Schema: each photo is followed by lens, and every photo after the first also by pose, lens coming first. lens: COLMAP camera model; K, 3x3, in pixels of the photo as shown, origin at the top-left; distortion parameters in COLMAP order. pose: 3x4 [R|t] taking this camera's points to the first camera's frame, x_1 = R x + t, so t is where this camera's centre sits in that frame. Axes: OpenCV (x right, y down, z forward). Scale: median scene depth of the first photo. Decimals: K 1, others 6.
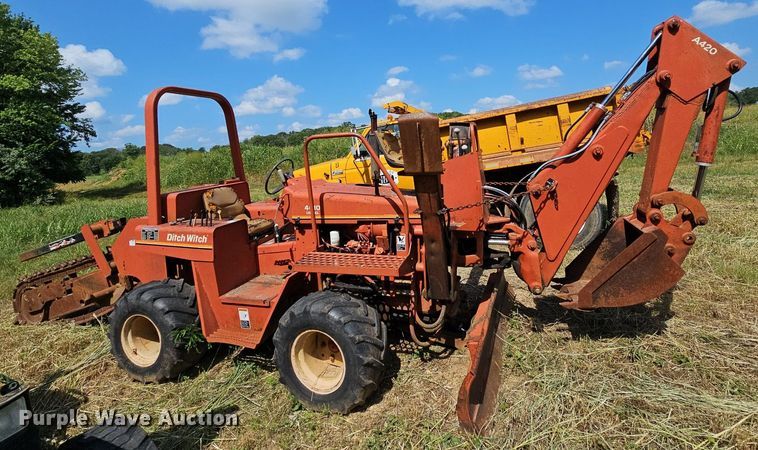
lens RADIAL K [[359.7, 0, 391.6], [0, 359.7, 161.9], [0, 0, 1]] dist [-0.002126, 0.001030]
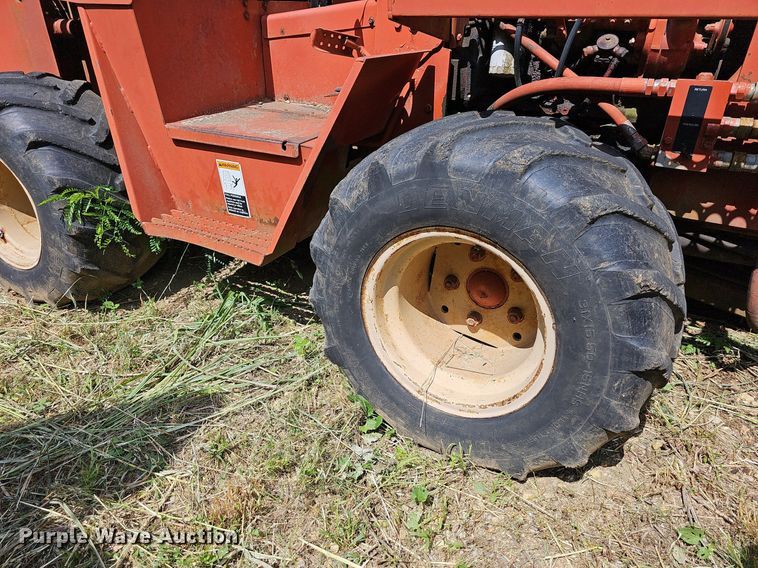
lens RADIAL K [[505.7, 0, 377.7], [0, 505.7, 284.4], [0, 0, 1]] dist [0.022880, -0.010342]
pose [[0.981426, 0.145466, -0.125074, -0.181152], [-0.075311, 0.891756, 0.446205, 0.274277], [0.176443, -0.428498, 0.886147, 0.512522]]
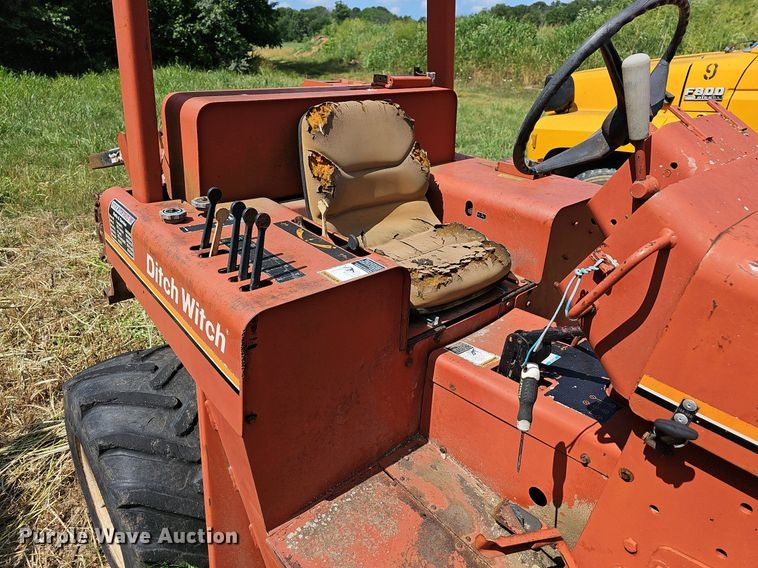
lens RADIAL K [[505.7, 0, 383.8], [0, 505.7, 282.3], [0, 0, 1]] dist [0.022880, -0.010342]
pose [[0.845899, 0.319968, -0.426704, -0.300205], [-0.118437, 0.892772, 0.434663, 0.027991], [0.520027, -0.317143, 0.793090, 0.798900]]
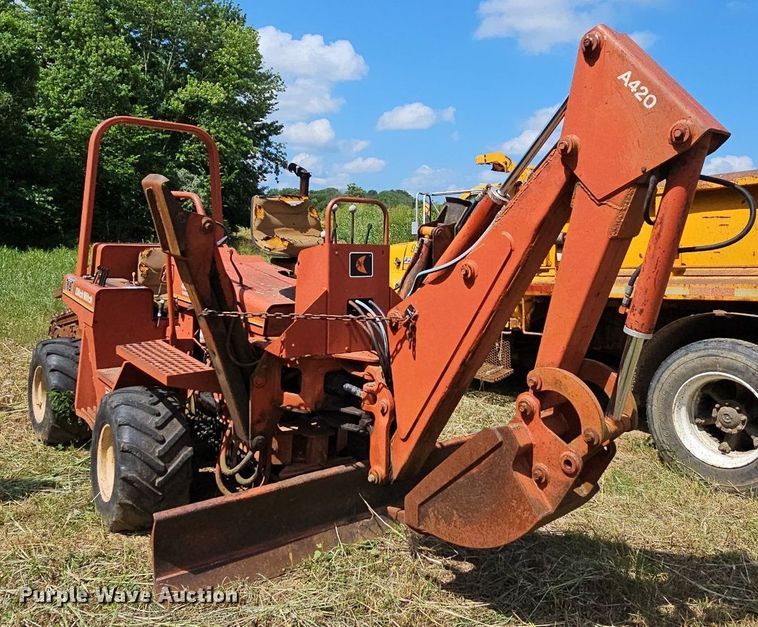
lens RADIAL K [[655.7, 0, 386.9], [0, 655.7, 275.7], [0, 0, 1]] dist [0.000050, 0.012520]
pose [[0.828417, 0.169944, -0.533708, 0.893789], [-0.144463, 0.985449, 0.089555, -0.085057], [0.541161, 0.002912, 0.840914, 0.056818]]
